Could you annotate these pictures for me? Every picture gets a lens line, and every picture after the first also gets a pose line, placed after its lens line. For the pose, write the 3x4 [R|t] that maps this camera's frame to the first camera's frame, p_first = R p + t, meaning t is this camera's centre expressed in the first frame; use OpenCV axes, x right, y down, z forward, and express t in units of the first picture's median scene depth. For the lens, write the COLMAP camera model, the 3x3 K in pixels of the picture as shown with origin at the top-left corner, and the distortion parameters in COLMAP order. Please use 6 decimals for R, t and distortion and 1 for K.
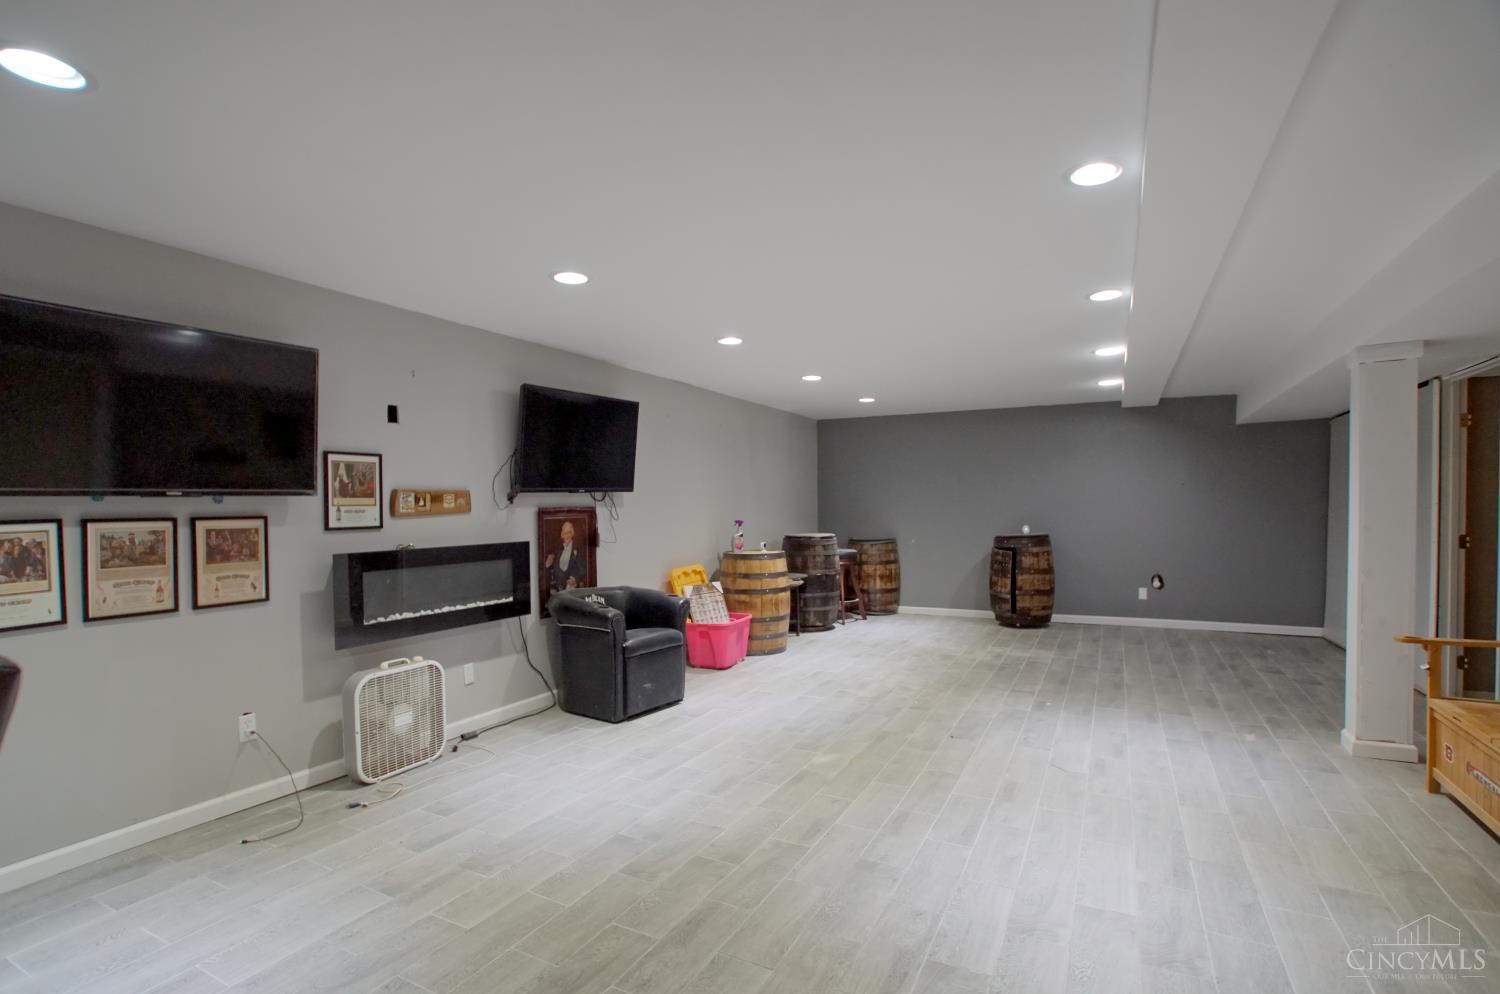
lens RADIAL K [[706.4, 0, 750.0], [0, 706.4, 497.0], [0, 0, 1]] dist [-0.071070, 0.027430]
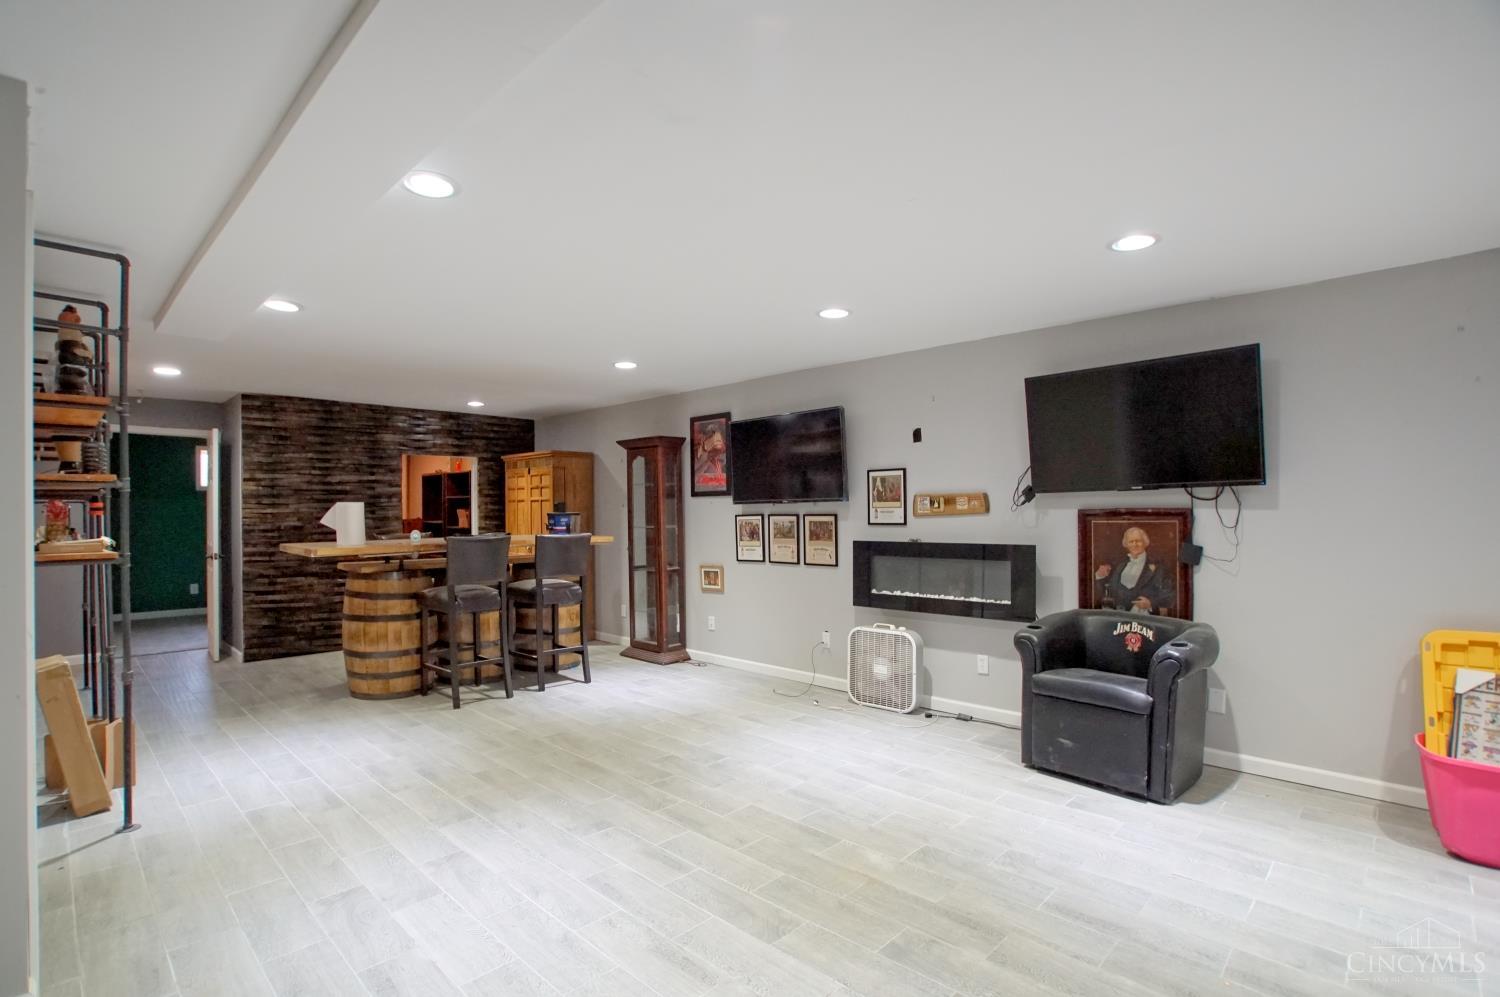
lens RADIAL K [[719.4, 0, 738.5], [0, 719.4, 510.1], [0, 0, 1]] dist [-0.074148, 0.034574]
pose [[-0.280232, 0.007595, -0.959902, 0.899937], [0.018447, 0.999827, 0.002525, 0.008478], [0.959755, -0.017000, -0.280324, 1.140163]]
